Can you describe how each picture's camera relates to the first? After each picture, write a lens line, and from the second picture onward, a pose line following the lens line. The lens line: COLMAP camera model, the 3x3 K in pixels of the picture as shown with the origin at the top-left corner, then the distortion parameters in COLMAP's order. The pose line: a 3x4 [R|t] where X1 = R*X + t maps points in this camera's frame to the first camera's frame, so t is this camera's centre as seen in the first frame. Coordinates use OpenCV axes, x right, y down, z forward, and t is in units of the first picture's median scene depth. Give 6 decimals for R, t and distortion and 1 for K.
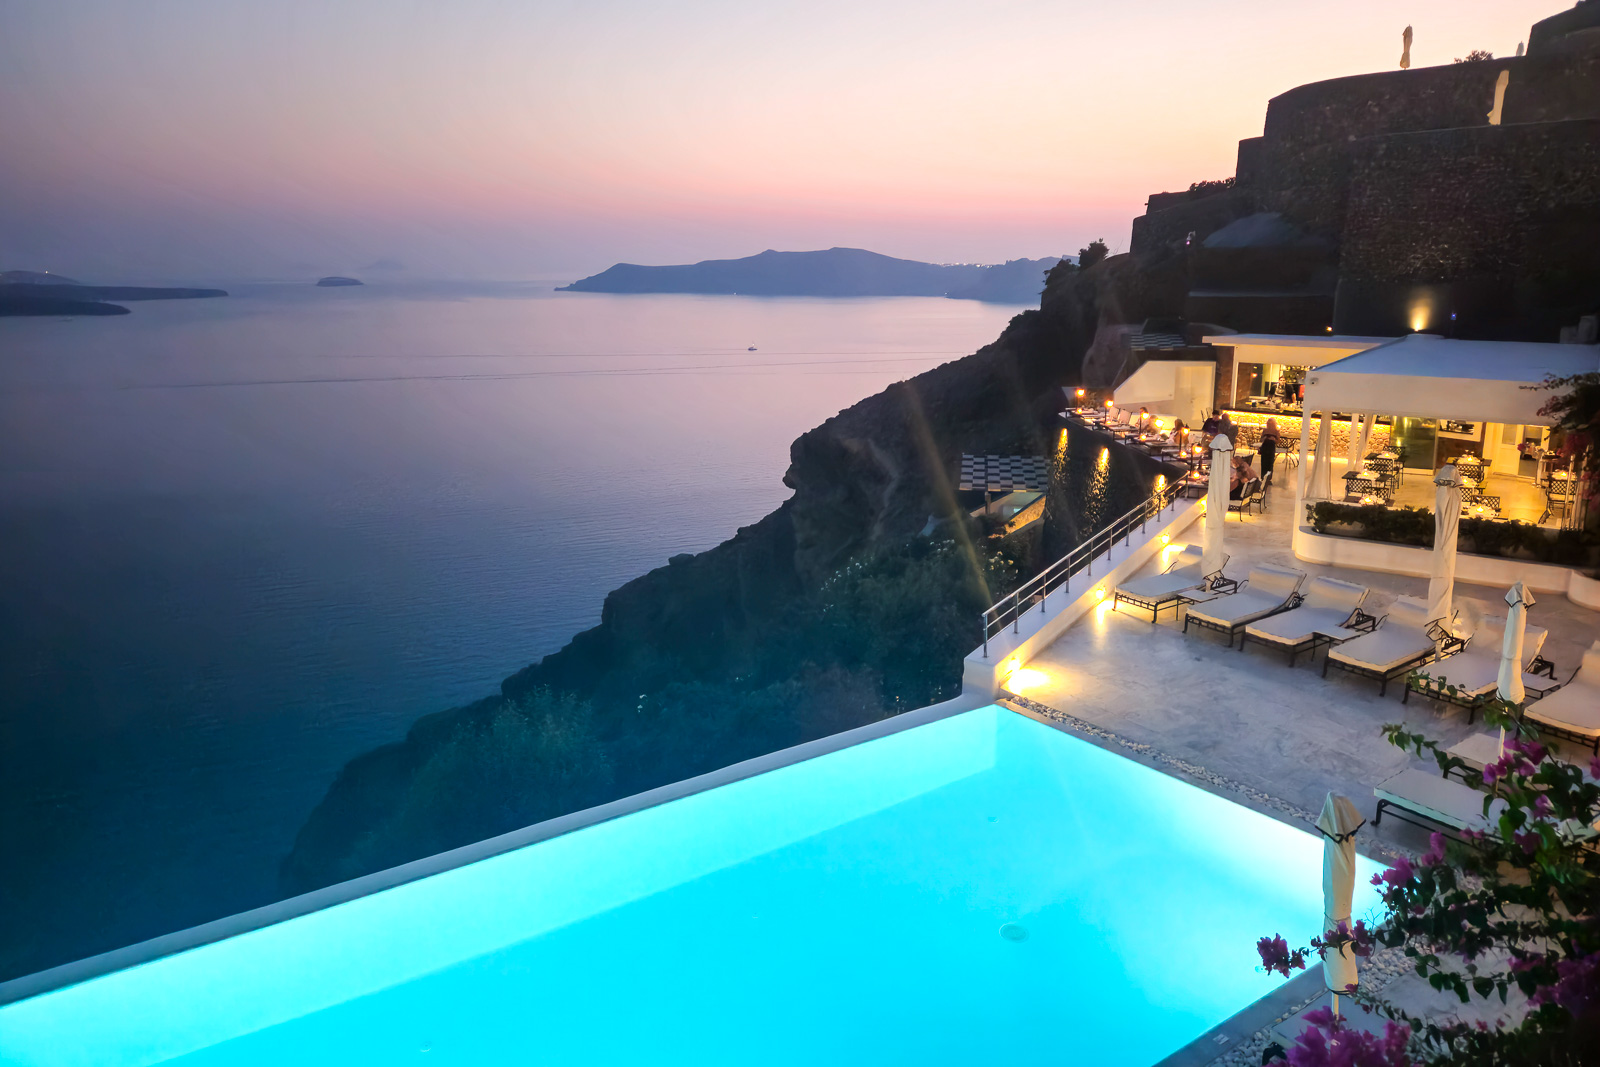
lens RADIAL K [[1051.4, 0, 799.4], [0, 1051.4, 466.2], [0, 0, 1]] dist [0.068277, -0.077370]
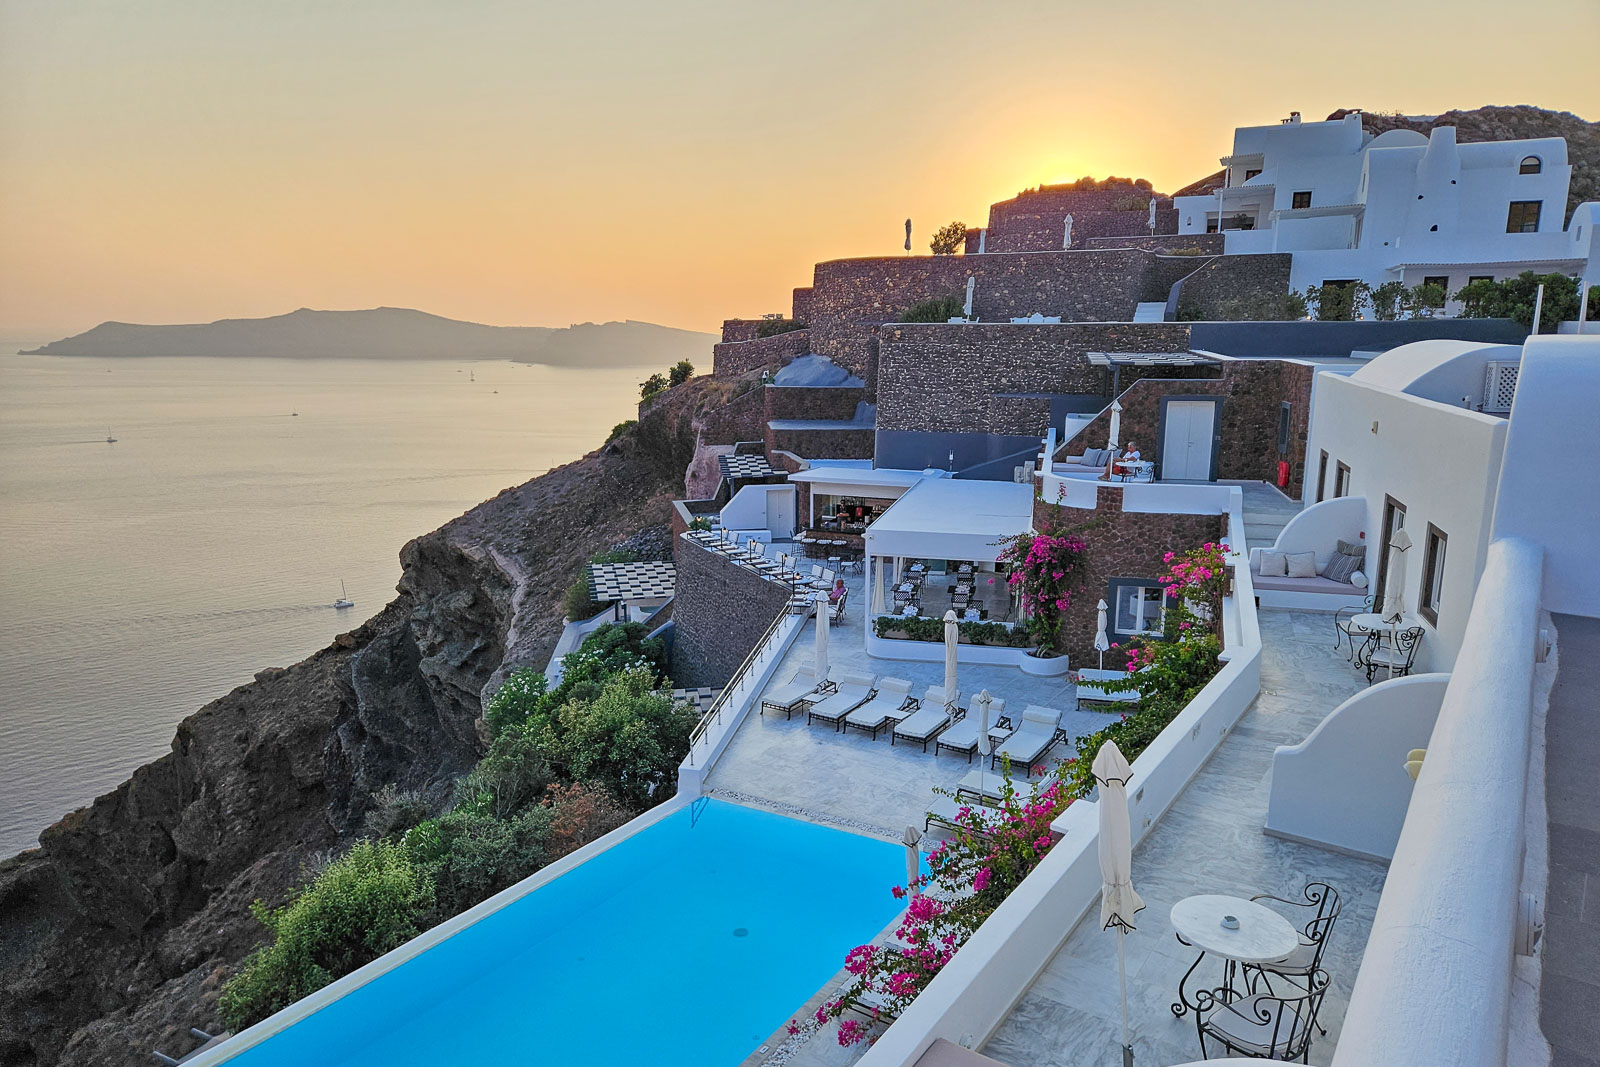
lens RADIAL K [[1082.7, 0, 800.0], [0, 1082.7, 533.5], [0, 0, 1]] dist [0.006131, 0.001119]
pose [[0.919874, -0.076303, 0.384719, -0.087891], [0.071464, 0.997081, 0.026883, -0.062654], [-0.385647, 0.002764, 0.922642, -0.165665]]
